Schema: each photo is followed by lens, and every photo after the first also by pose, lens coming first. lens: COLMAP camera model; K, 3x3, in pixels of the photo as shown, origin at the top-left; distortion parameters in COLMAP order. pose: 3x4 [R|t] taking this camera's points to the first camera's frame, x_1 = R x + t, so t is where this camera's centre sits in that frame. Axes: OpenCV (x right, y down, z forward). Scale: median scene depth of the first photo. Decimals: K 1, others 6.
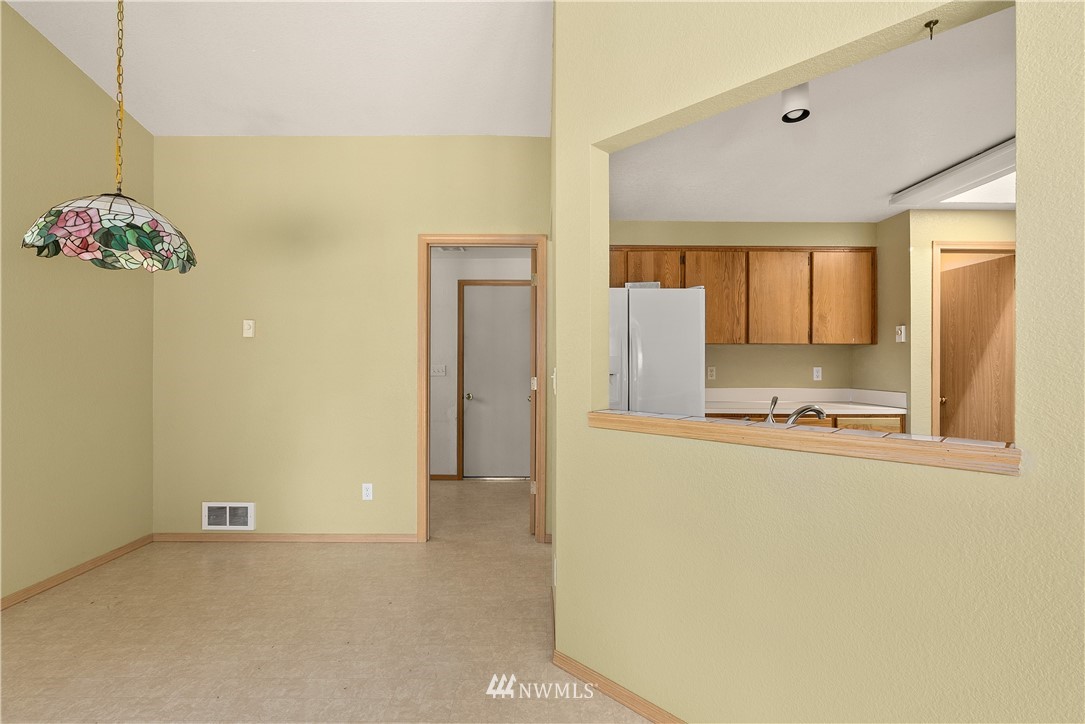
lens RADIAL K [[500.2, 0, 542.9], [0, 500.2, 362.4], [0, 0, 1]] dist [-0.011199, 0.000088]
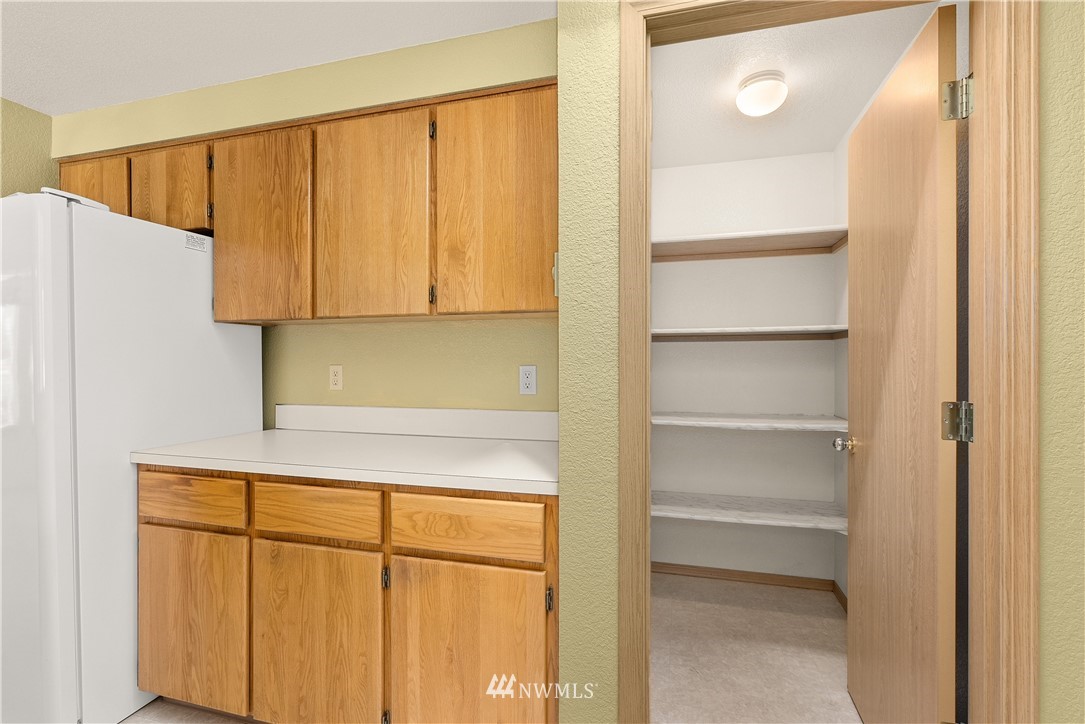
lens RADIAL K [[500.2, 0, 543.5], [0, 500.2, 358.4], [0, 0, 1]] dist [-0.011199, 0.000088]
pose [[0.965583, -0.008144, -0.259967, 0.748334], [0.005009, 0.999907, -0.012720, 0.008700], [0.260046, 0.010980, 0.965534, 0.595065]]
